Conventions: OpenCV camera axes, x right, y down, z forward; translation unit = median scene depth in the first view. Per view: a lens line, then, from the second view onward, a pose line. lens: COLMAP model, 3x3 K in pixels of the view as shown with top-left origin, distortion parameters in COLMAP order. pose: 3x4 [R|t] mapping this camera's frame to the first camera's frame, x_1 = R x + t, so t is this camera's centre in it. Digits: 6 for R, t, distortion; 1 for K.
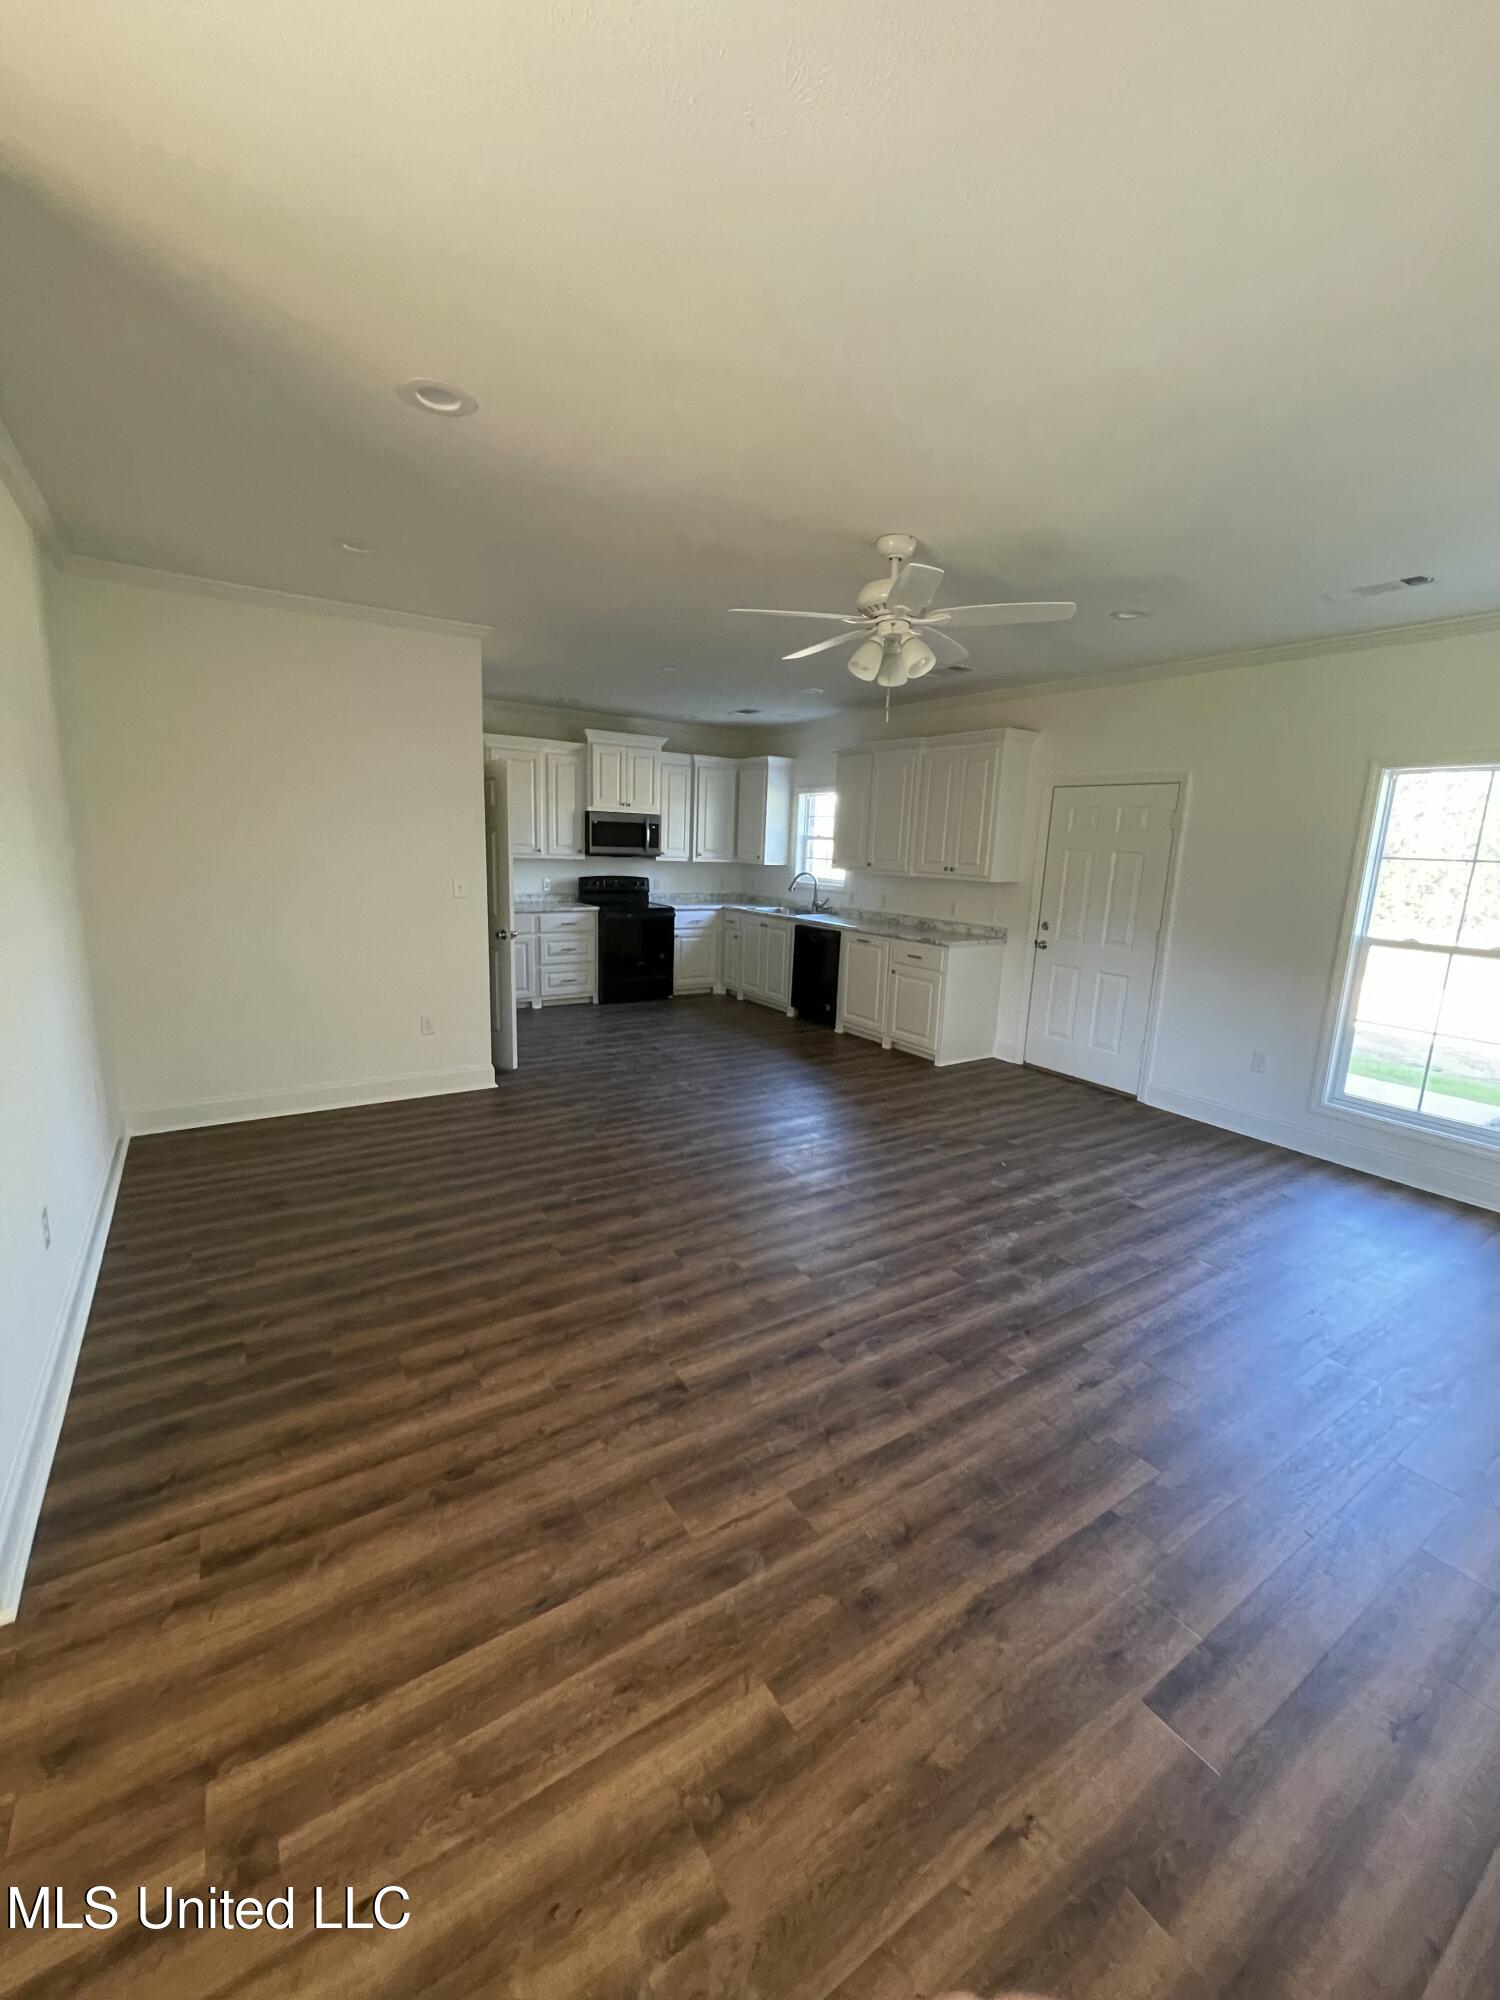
lens RADIAL K [[804.5, 0, 750.9], [0, 804.5, 1004.5], [0, 0, 1]] dist [-0.004610, -0.000147]
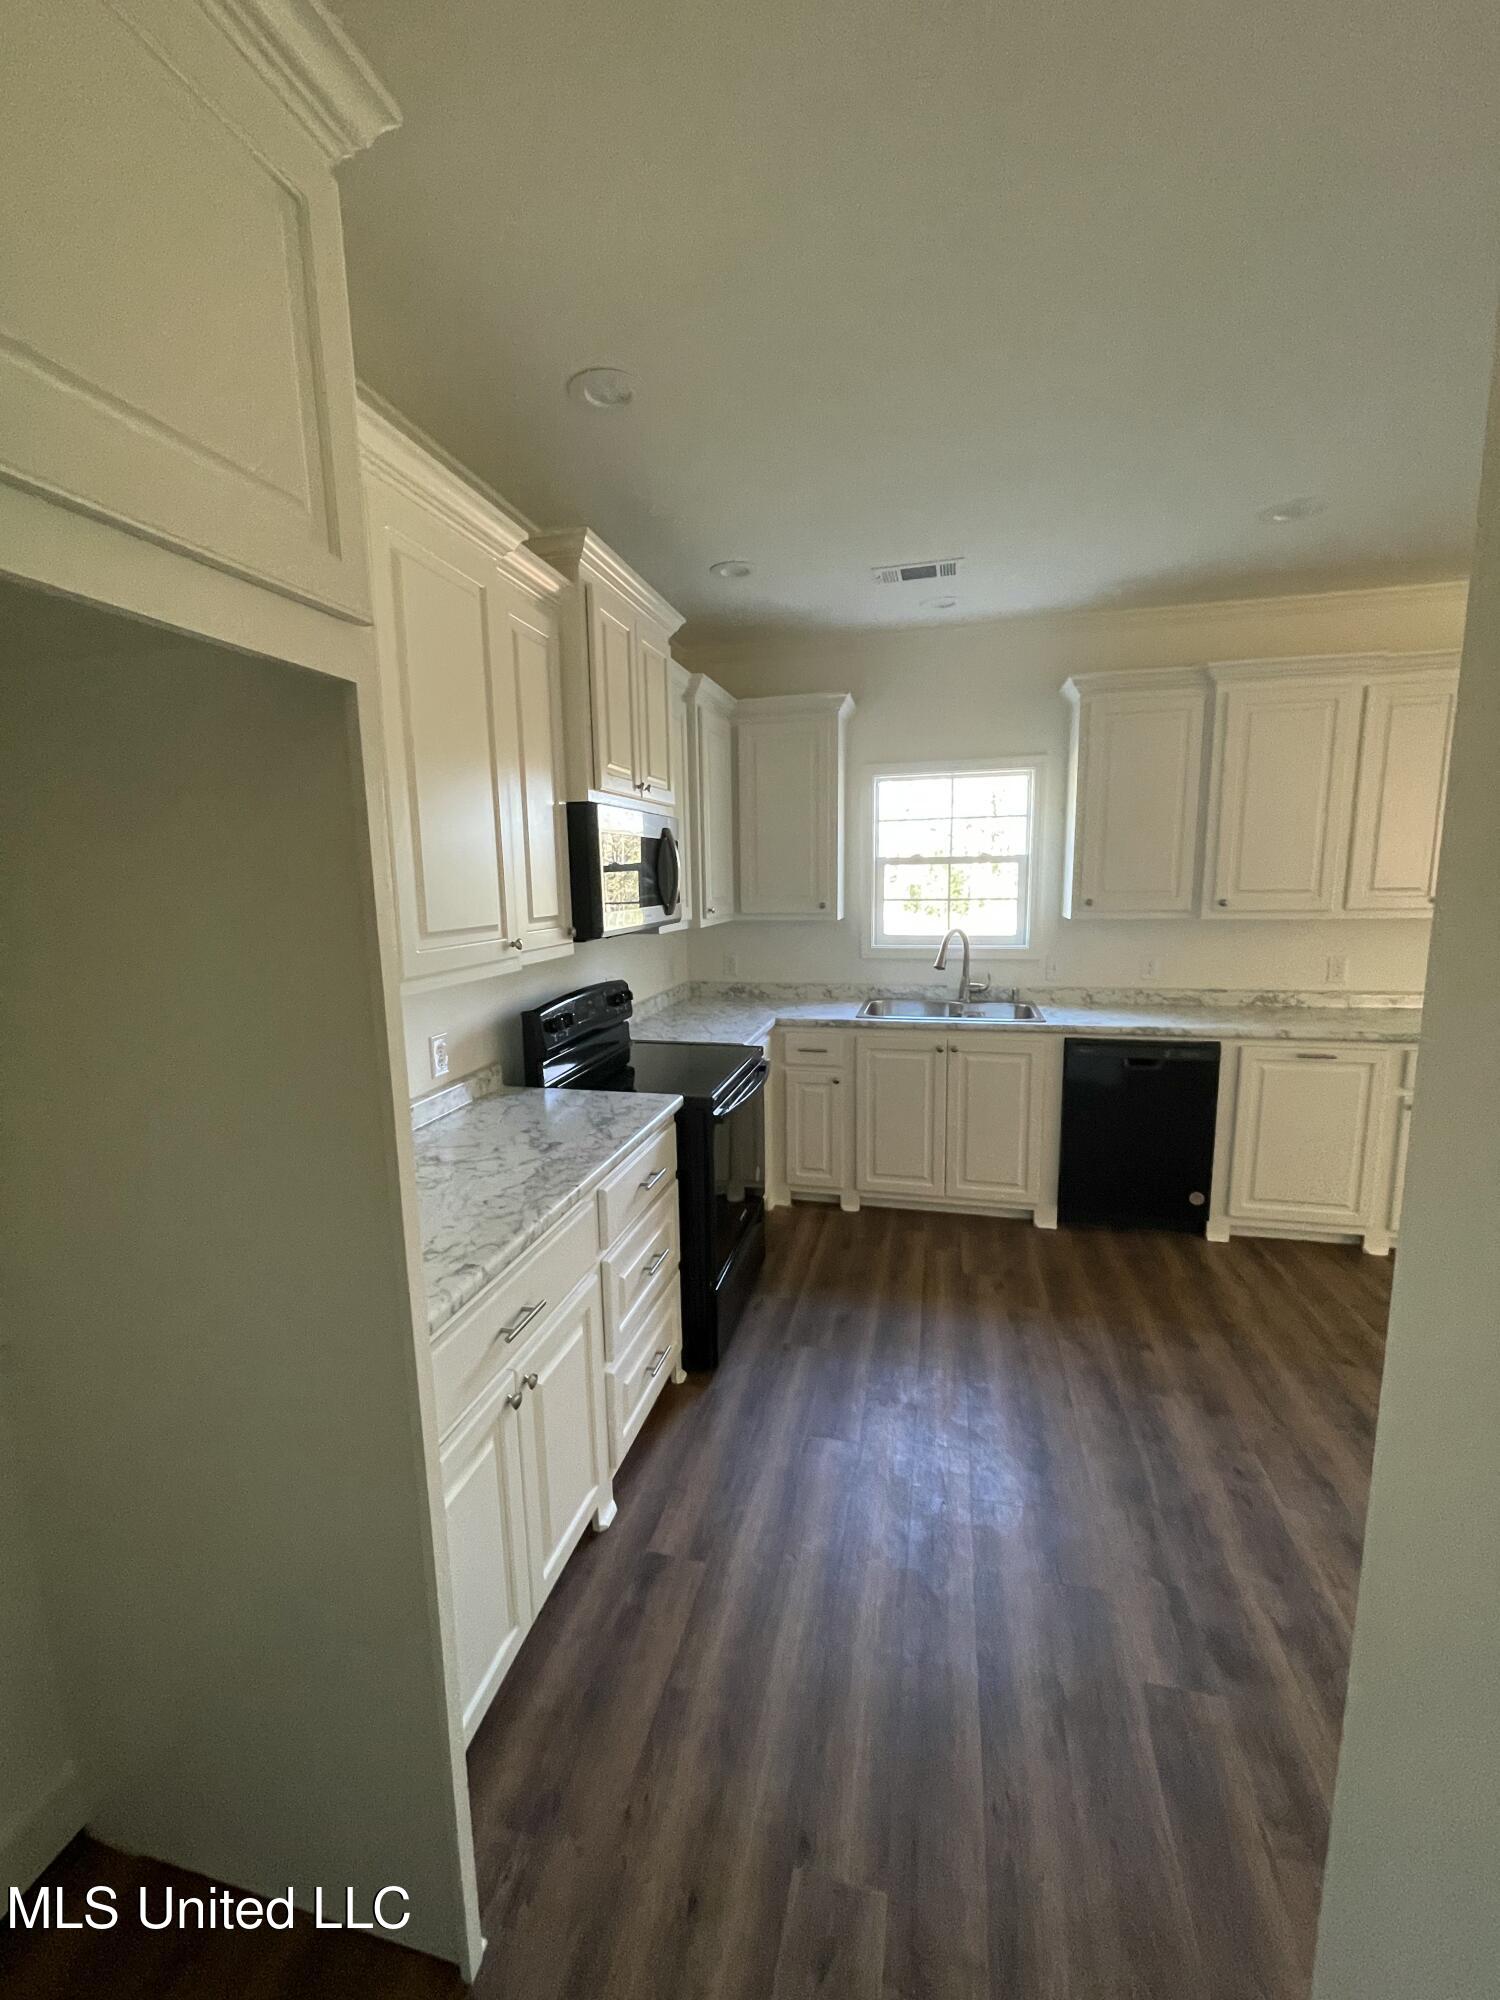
lens RADIAL K [[804.5, 0, 739.9], [0, 804.5, 998.6], [0, 0, 1]] dist [-0.004610, -0.000147]
pose [[0.736962, -0.151862, 0.658654, -0.370508], [0.178550, 0.983560, 0.026995, -0.160671], [-0.651926, 0.097708, 0.751961, 0.723740]]
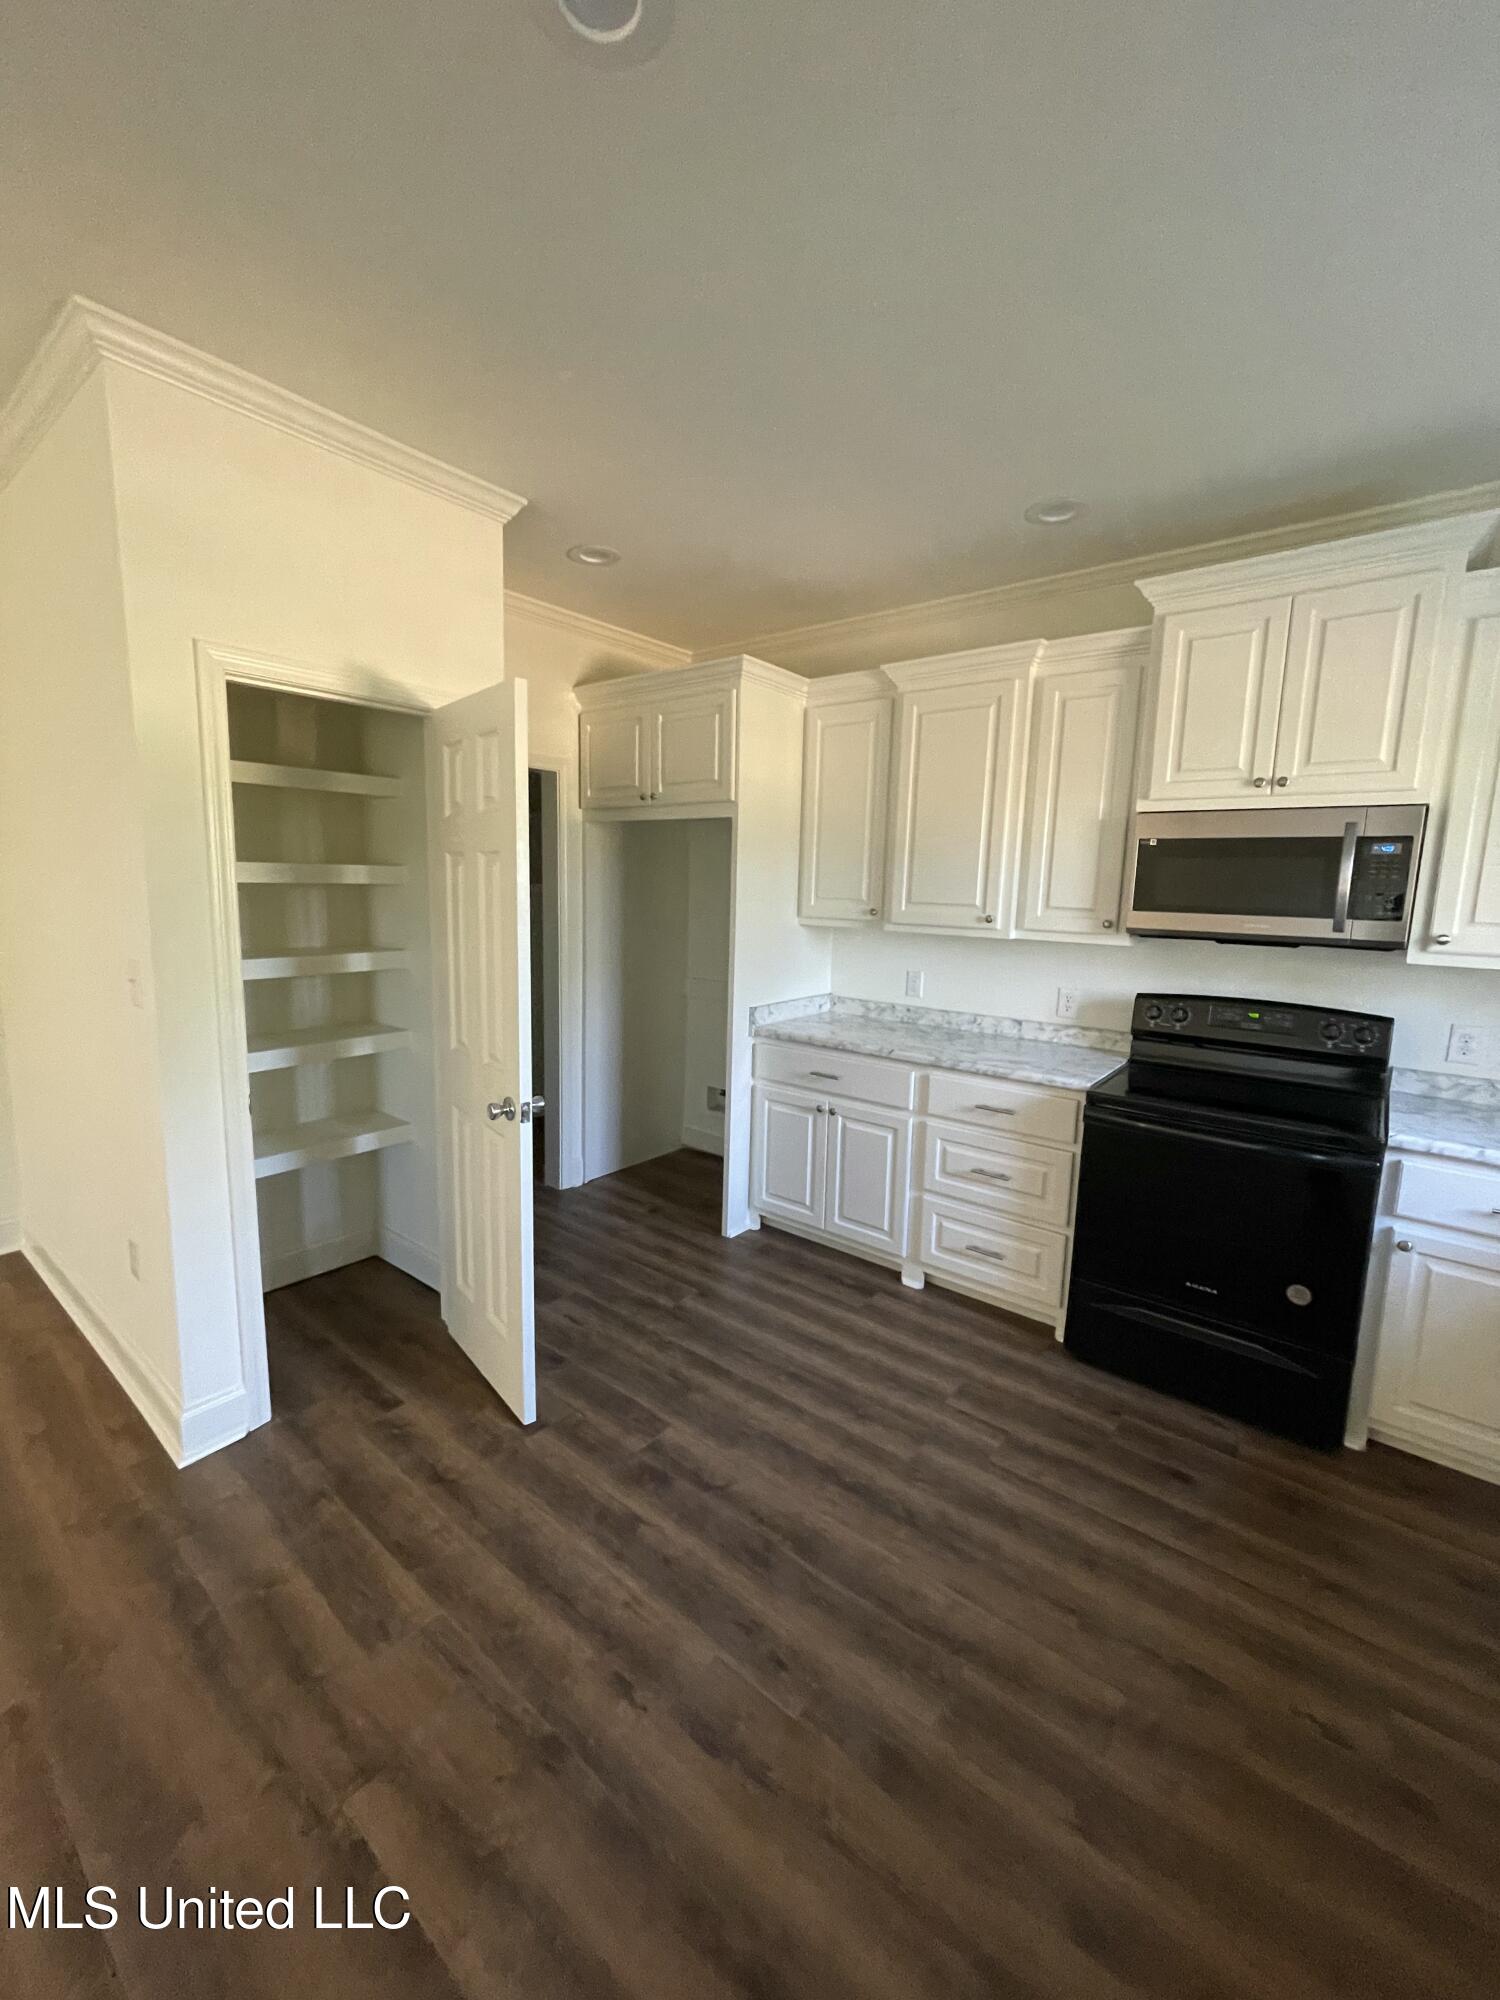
lens RADIAL K [[804.5, 0, 741.4], [0, 804.5, 996.4], [0, 0, 1]] dist [-0.004610, -0.000147]
pose [[0.299775, 0.106005, -0.948102, 0.089066], [-0.202975, 0.978141, 0.045186, -0.139706], [0.932167, 0.178895, 0.314739, 0.728912]]
